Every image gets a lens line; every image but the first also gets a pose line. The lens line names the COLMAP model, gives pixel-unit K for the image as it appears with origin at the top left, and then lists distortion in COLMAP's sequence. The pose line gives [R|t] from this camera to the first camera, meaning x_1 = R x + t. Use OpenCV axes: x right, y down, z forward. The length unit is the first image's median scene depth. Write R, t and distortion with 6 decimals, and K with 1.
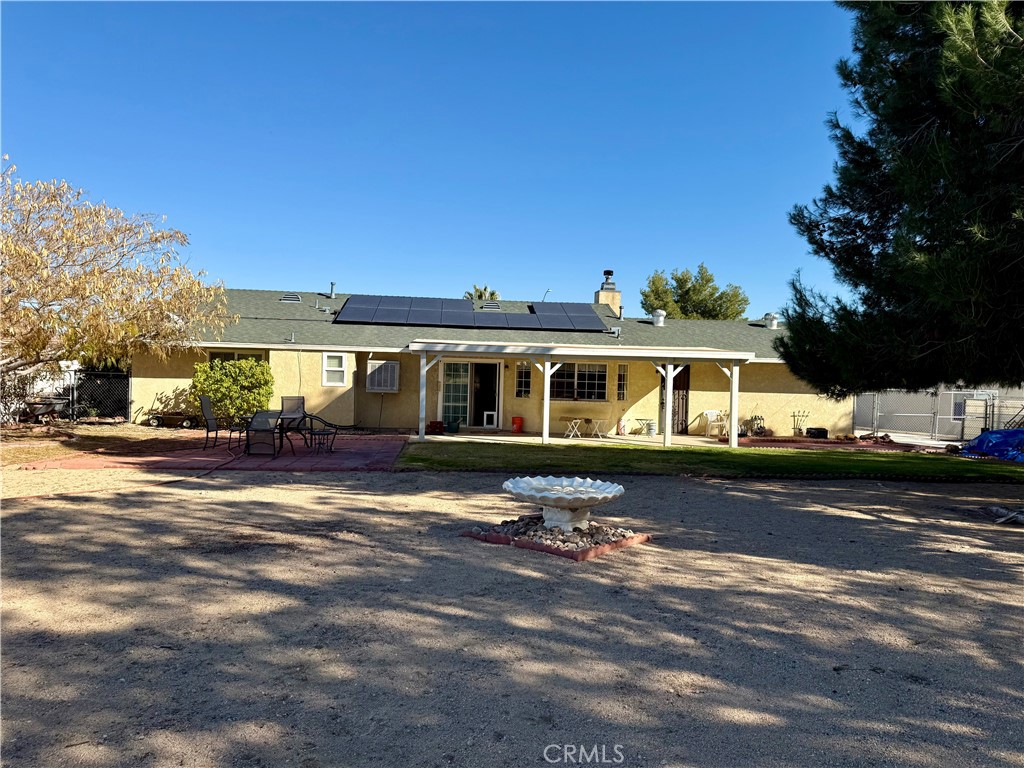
lens RADIAL K [[713.4, 0, 506.6], [0, 713.4, 376.8], [0, 0, 1]] dist [0.038433, -0.039155]
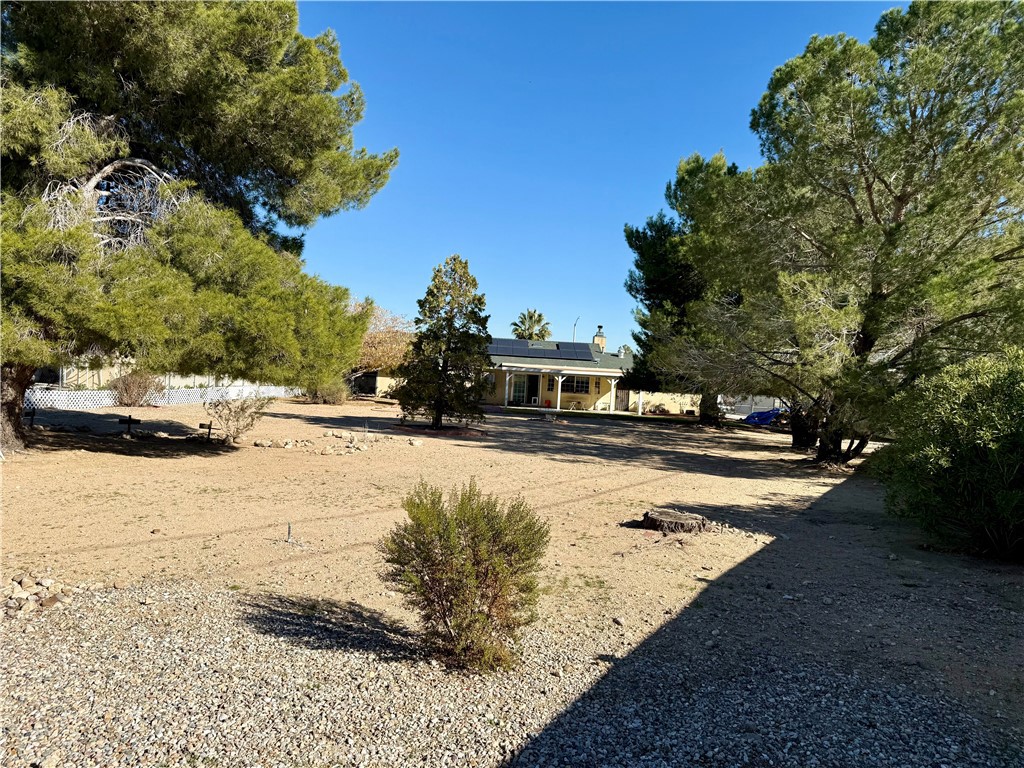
lens RADIAL K [[713.4, 0, 511.5], [0, 713.4, 386.3], [0, 0, 1]] dist [0.038433, -0.039155]
pose [[0.997800, 0.030684, -0.058774, 0.031653], [-0.029358, 0.999298, 0.023293, -0.032740], [0.059447, -0.021517, 0.998000, -1.165710]]
